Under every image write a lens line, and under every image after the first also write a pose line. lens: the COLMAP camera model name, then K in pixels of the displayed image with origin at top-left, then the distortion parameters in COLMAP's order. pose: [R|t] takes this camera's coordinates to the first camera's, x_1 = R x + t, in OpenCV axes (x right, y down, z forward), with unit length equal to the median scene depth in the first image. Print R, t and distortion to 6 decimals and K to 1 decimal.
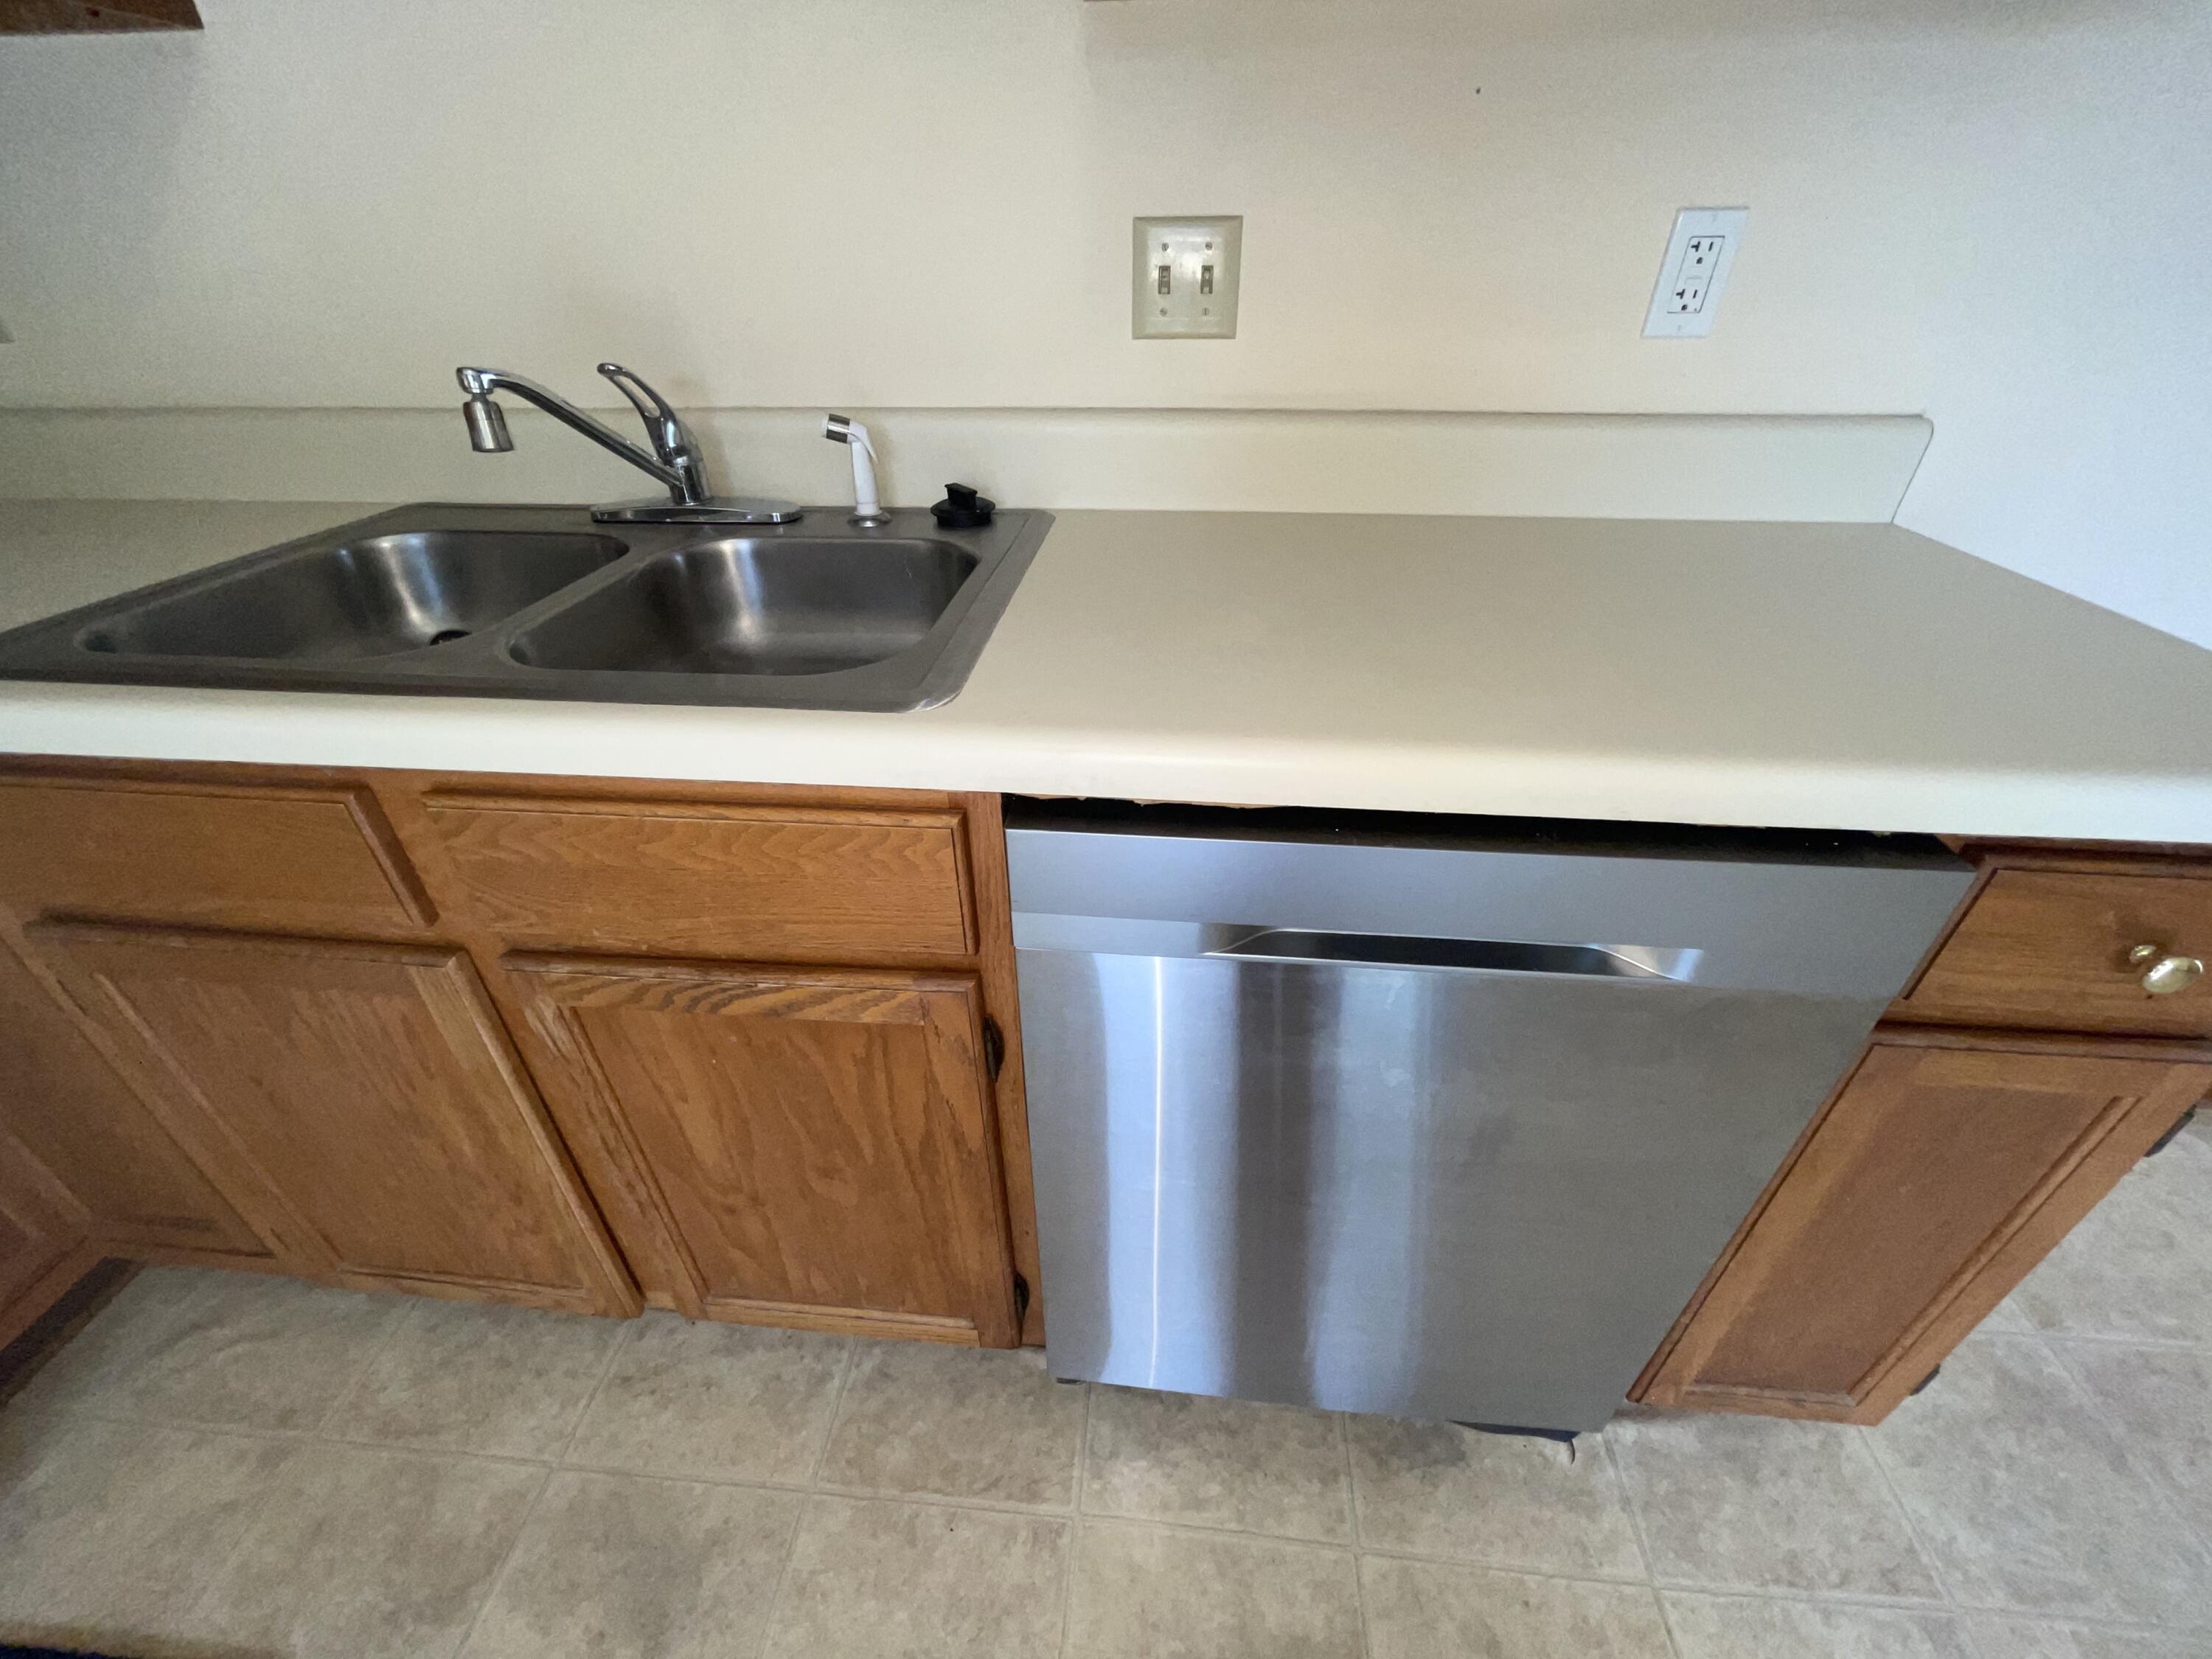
lens RADIAL K [[890.5, 0, 1097.8], [0, 890.5, 834.9], [0, 0, 1]] dist [-0.002649, 0.000341]
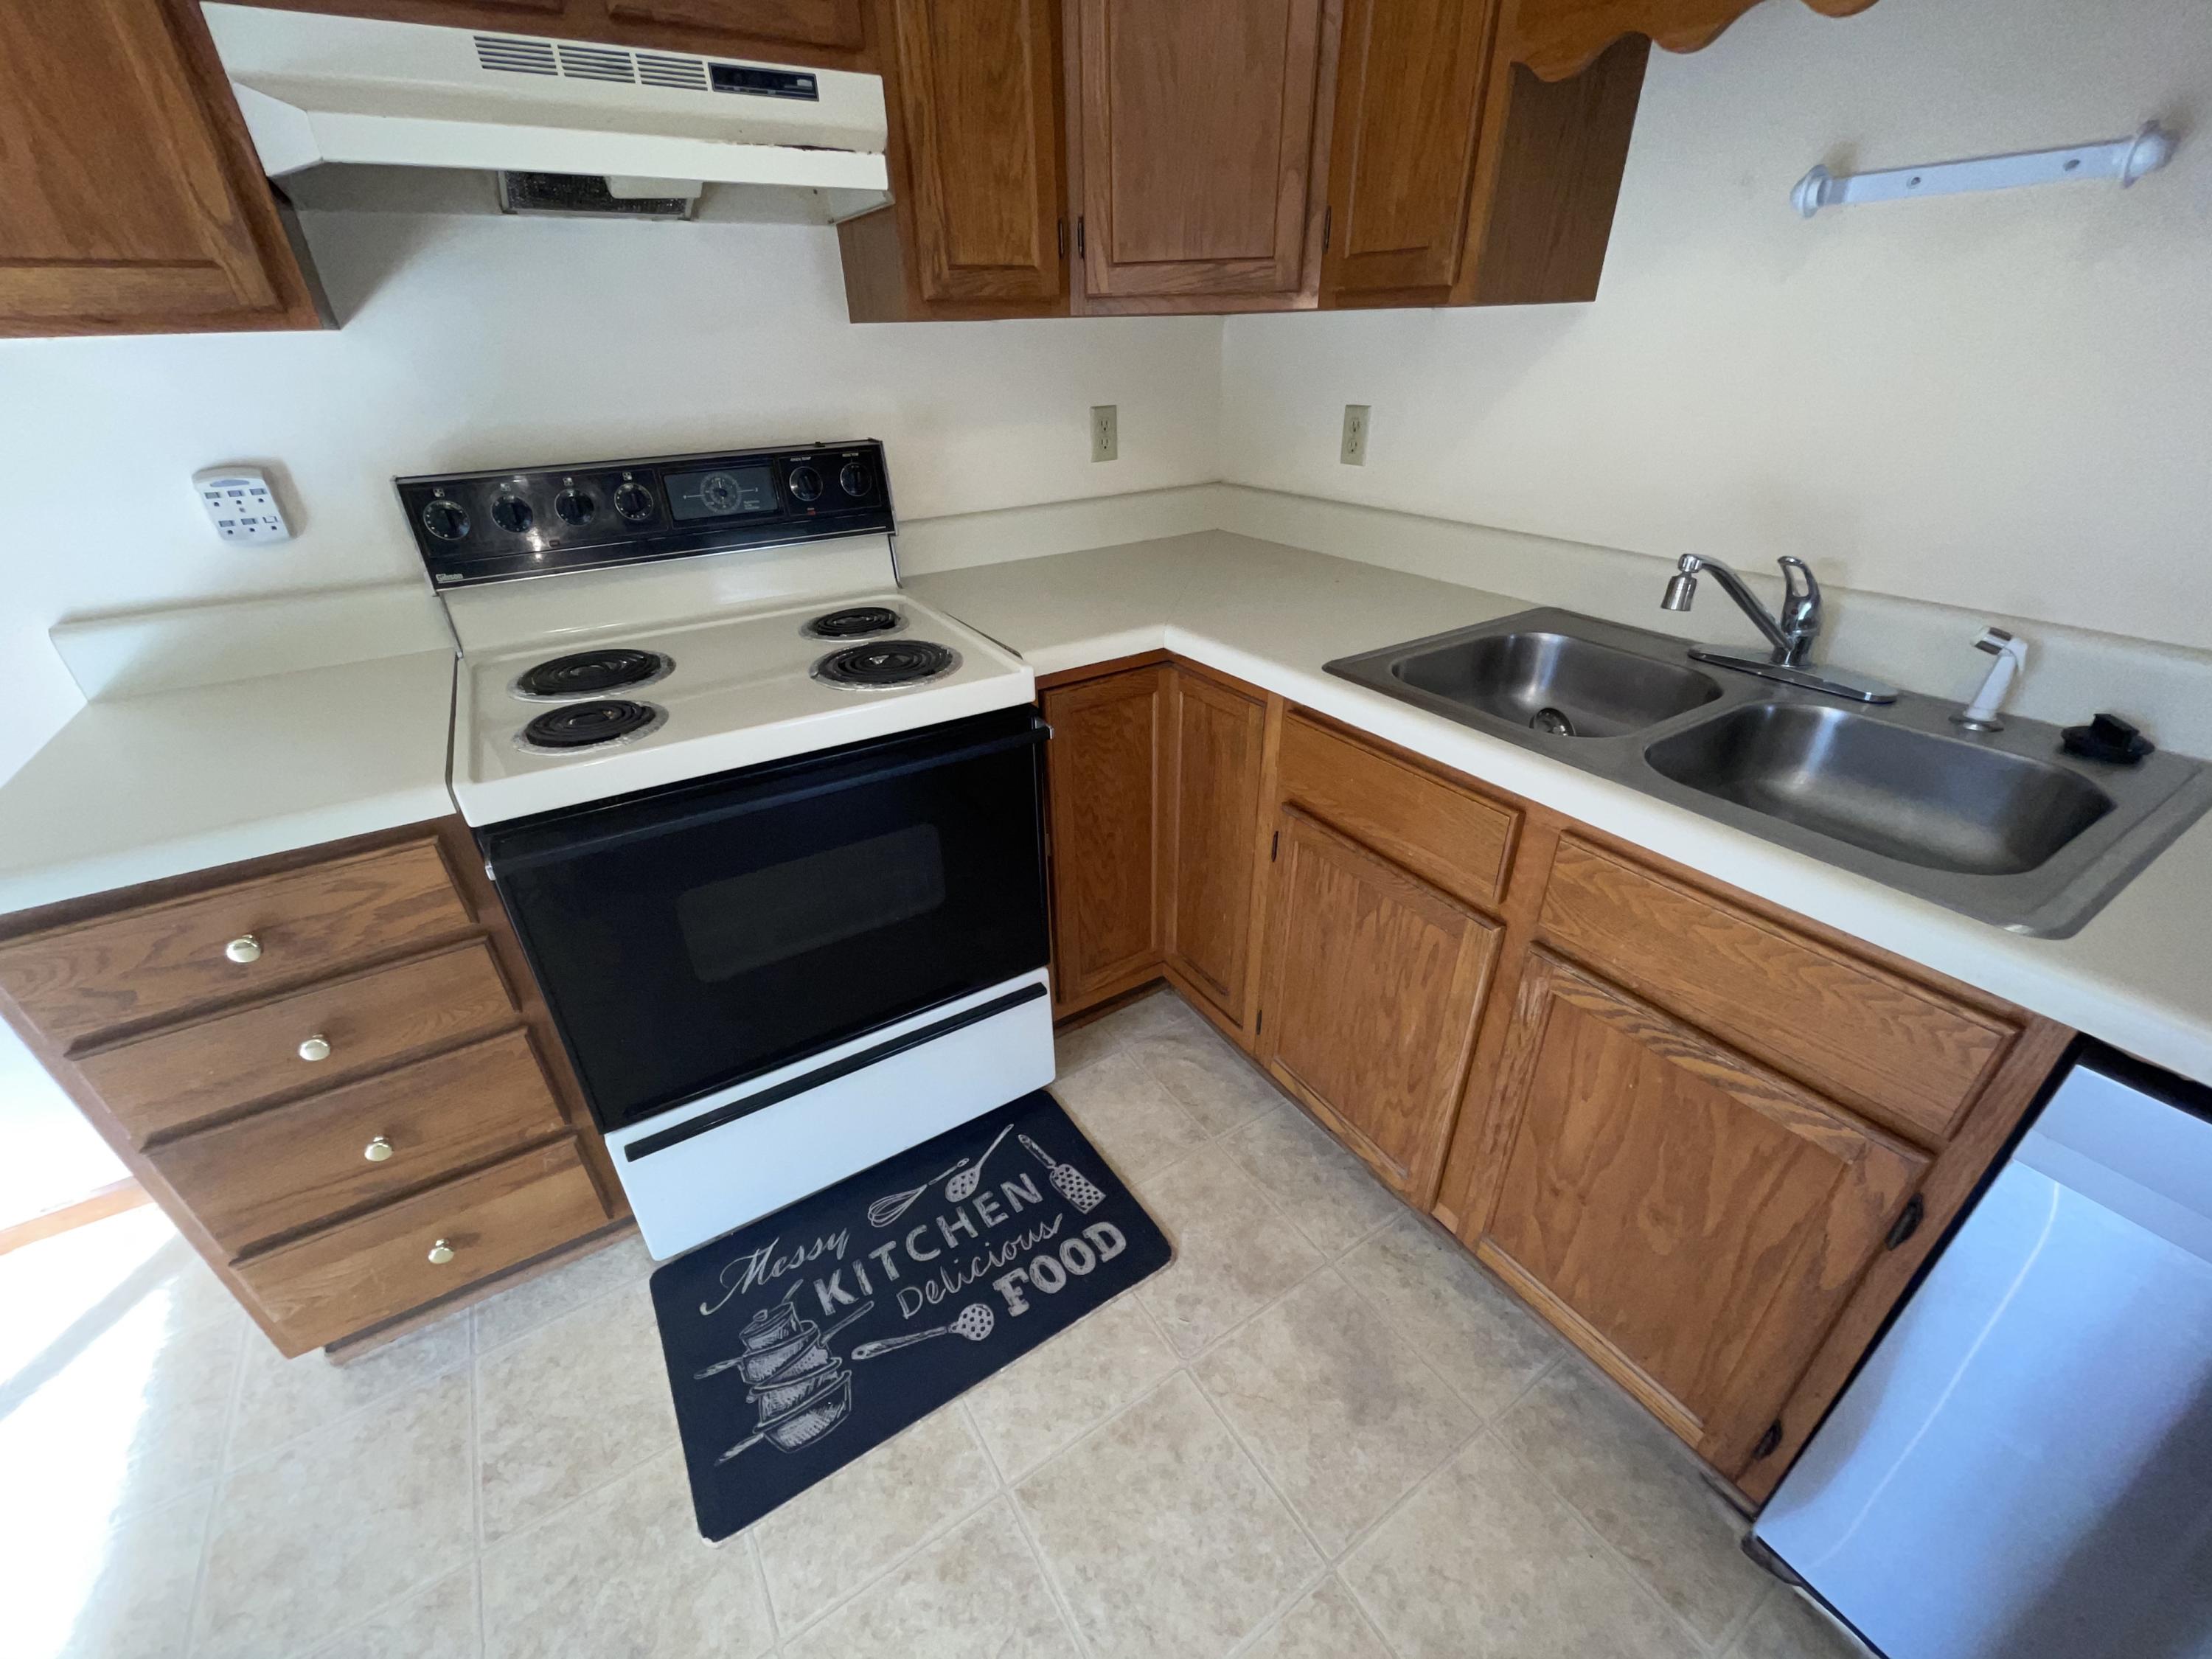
lens RADIAL K [[893.0, 0, 1098.0], [0, 893.0, 835.6], [0, 0, 1]] dist [-0.001735, -0.000038]
pose [[0.609692, 0.385160, -0.692768, -0.139697], [-0.417179, 0.899082, 0.132713, 0.075156], [0.673971, 0.208094, 0.708844, -0.533150]]
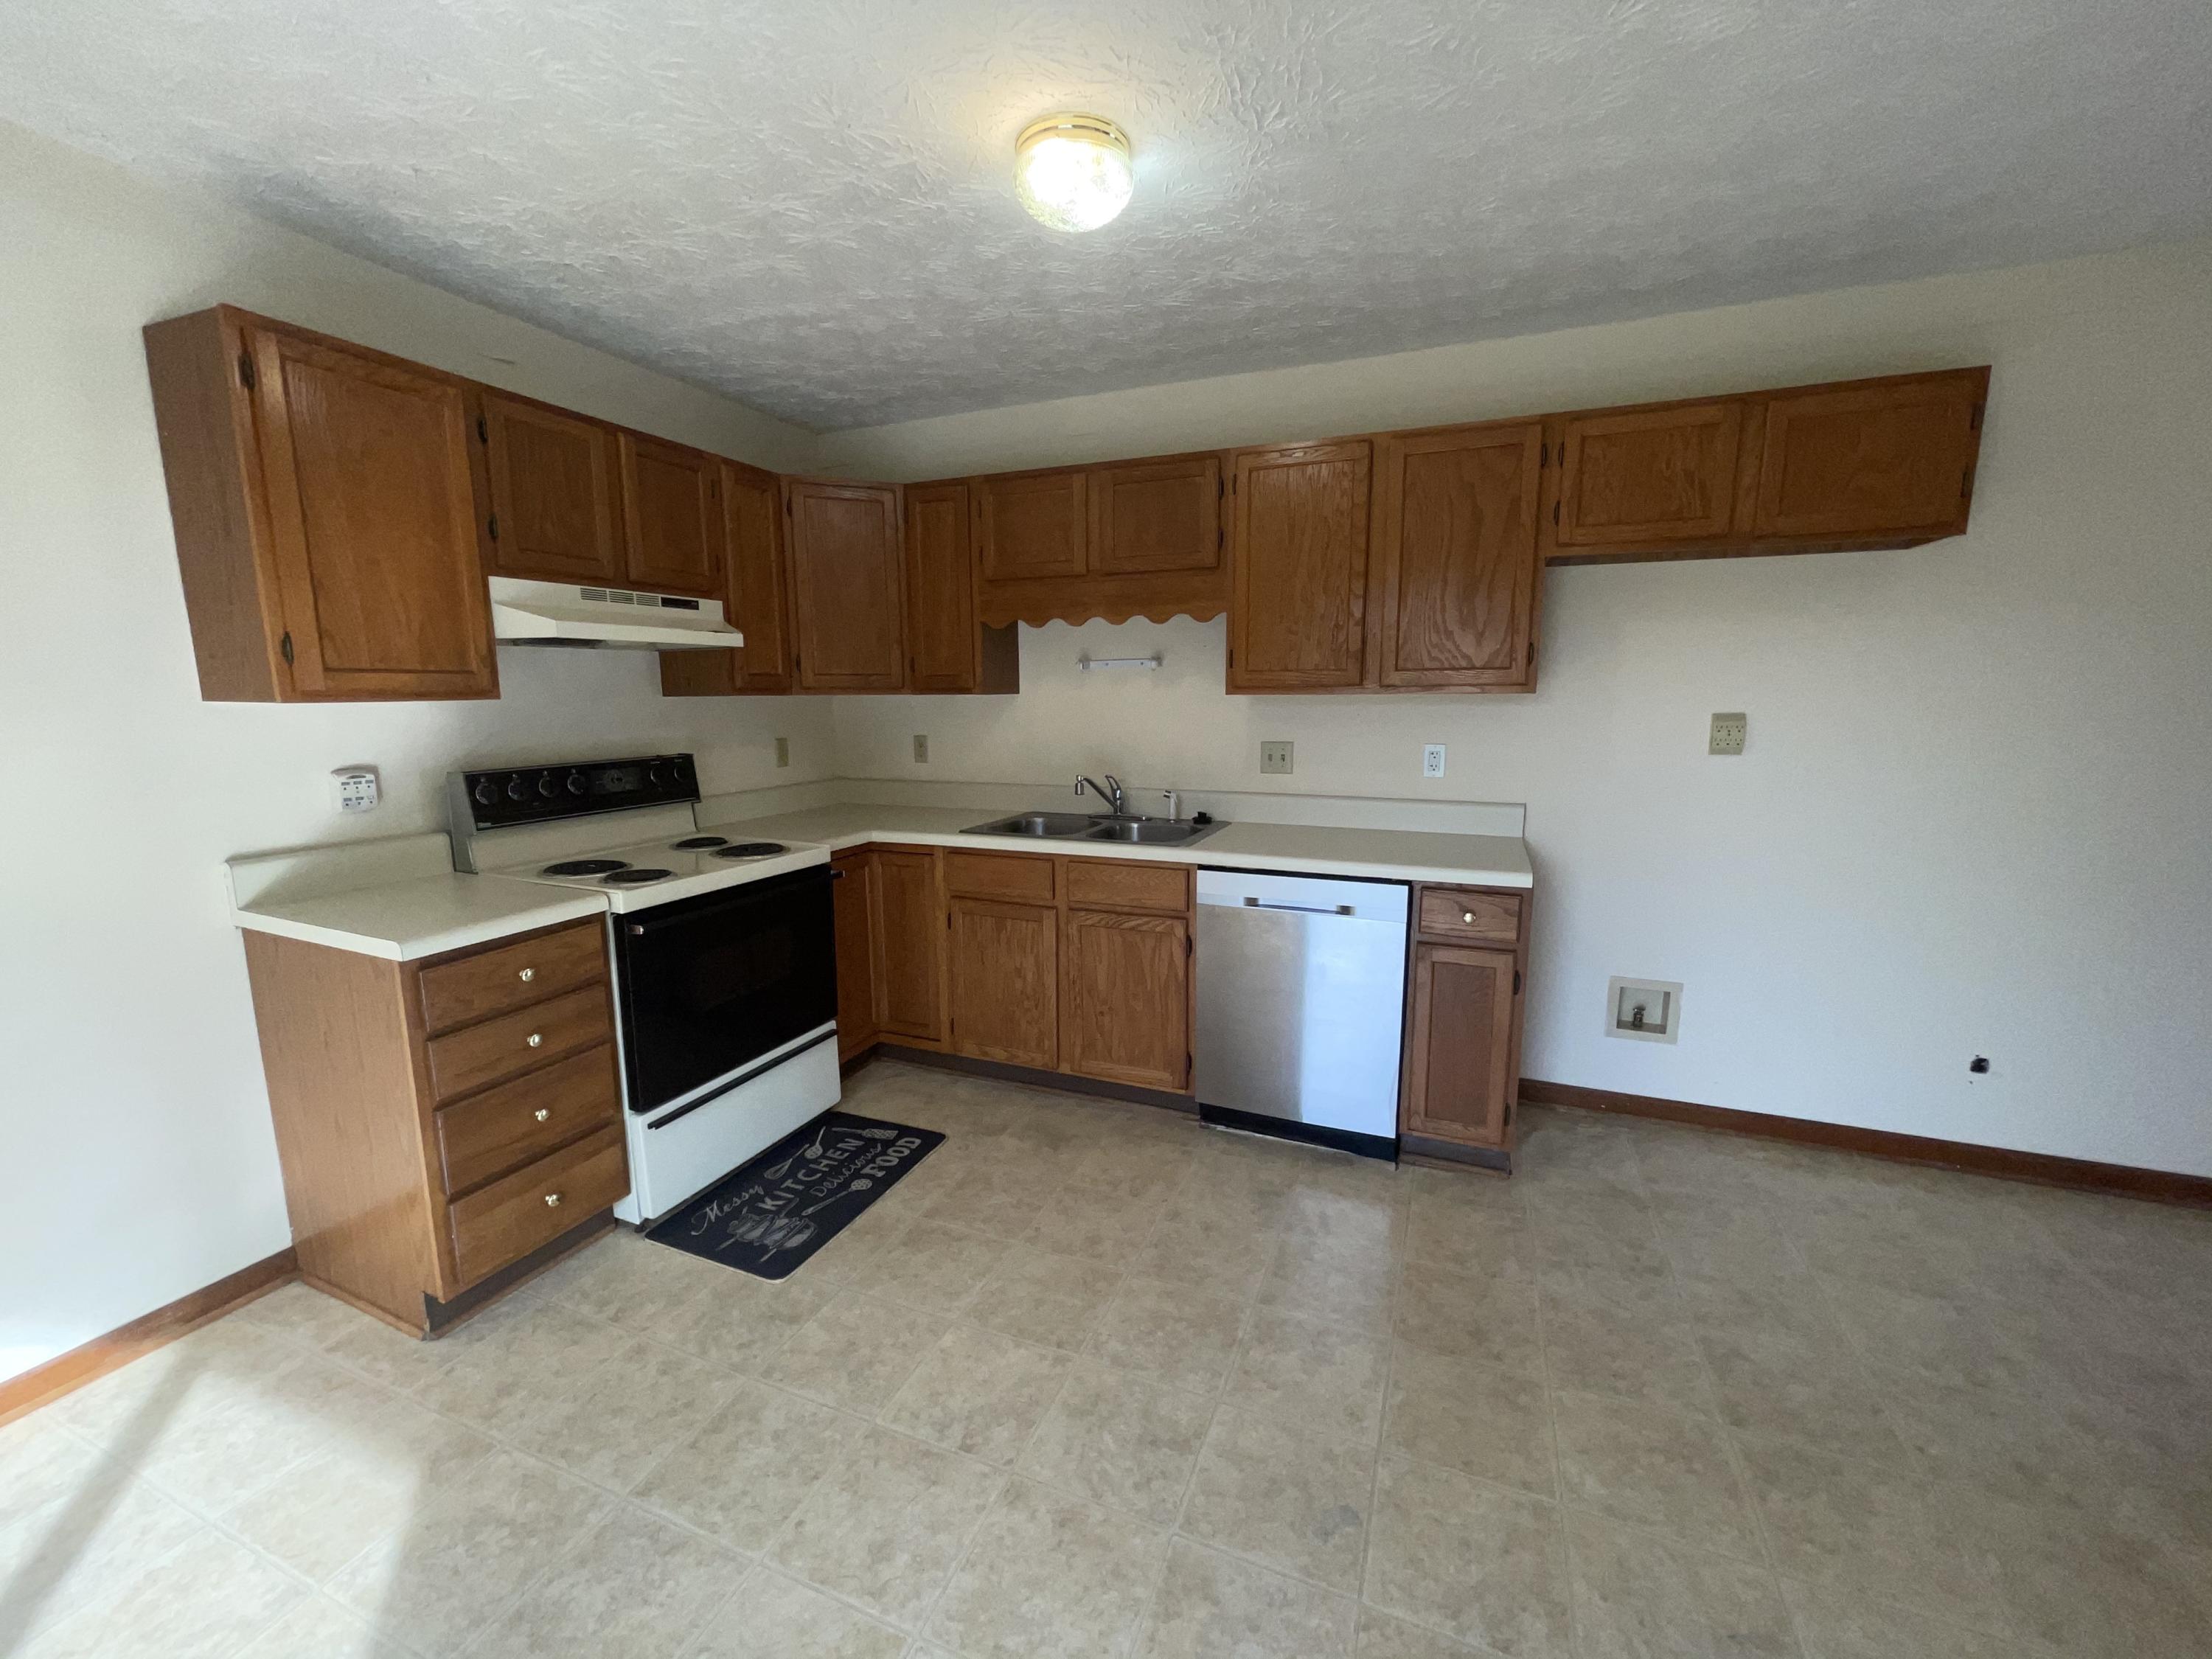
lens RADIAL K [[893.0, 0, 1098.0], [0, 893.0, 835.6], [0, 0, 1]] dist [-0.001735, -0.000038]
pose [[0.953811, 0.050075, -0.296204, 0.556297], [-0.164825, 0.911574, -0.376650, 1.201402], [0.251151, 0.408074, 0.877723, -2.355998]]
